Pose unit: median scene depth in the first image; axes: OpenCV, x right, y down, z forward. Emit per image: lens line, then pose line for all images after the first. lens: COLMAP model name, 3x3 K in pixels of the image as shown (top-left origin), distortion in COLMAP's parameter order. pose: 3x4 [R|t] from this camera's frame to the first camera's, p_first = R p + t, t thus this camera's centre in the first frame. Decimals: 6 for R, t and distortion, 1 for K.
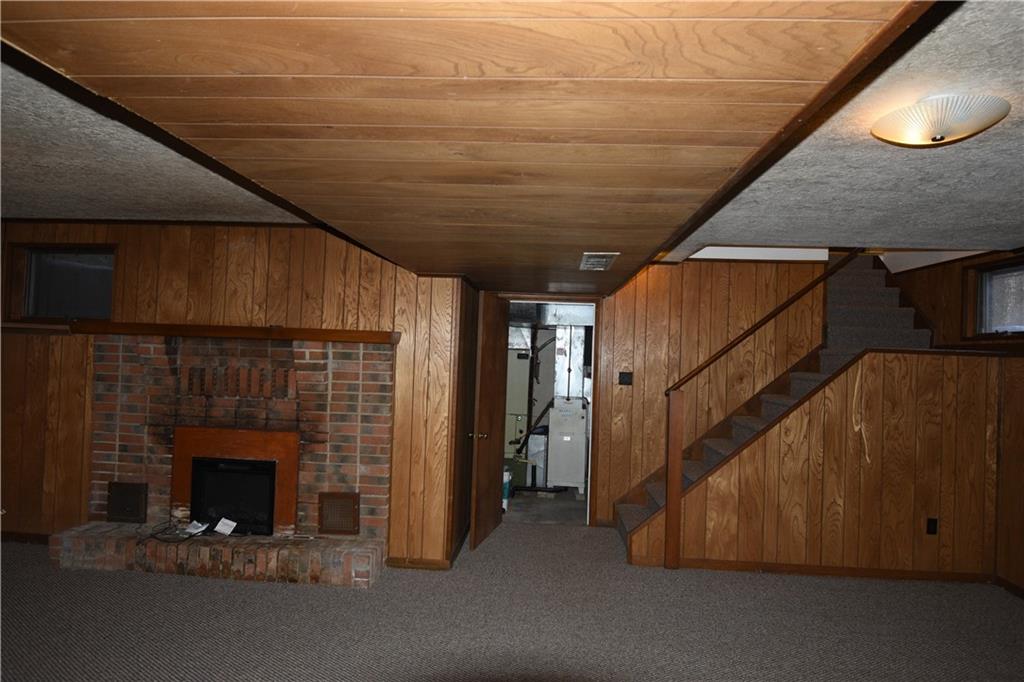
lens RADIAL K [[593.9, 0, 512.0], [0, 593.9, 339.1], [0, 0, 1]] dist [-0.002782, -0.009405]
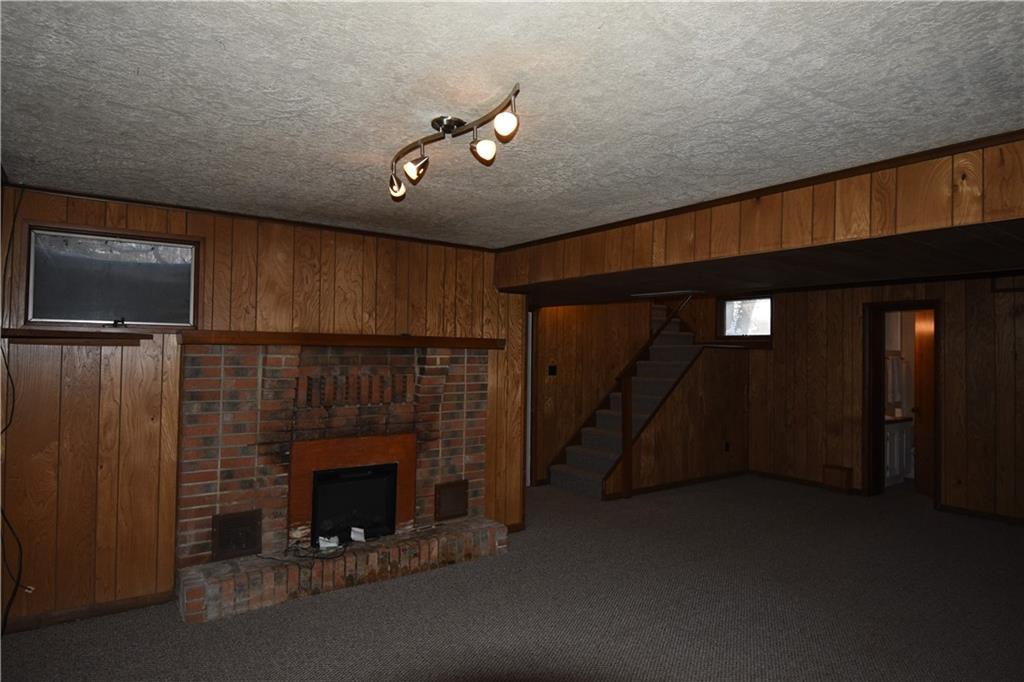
lens RADIAL K [[593.9, 0, 511.1], [0, 593.9, 341.3], [0, 0, 1]] dist [-0.002782, -0.009405]
pose [[0.768211, -0.012213, 0.640080, -0.907757], [0.000076, 0.999820, 0.018986, -0.029056], [-0.640197, -0.014537, 0.768074, 0.066092]]
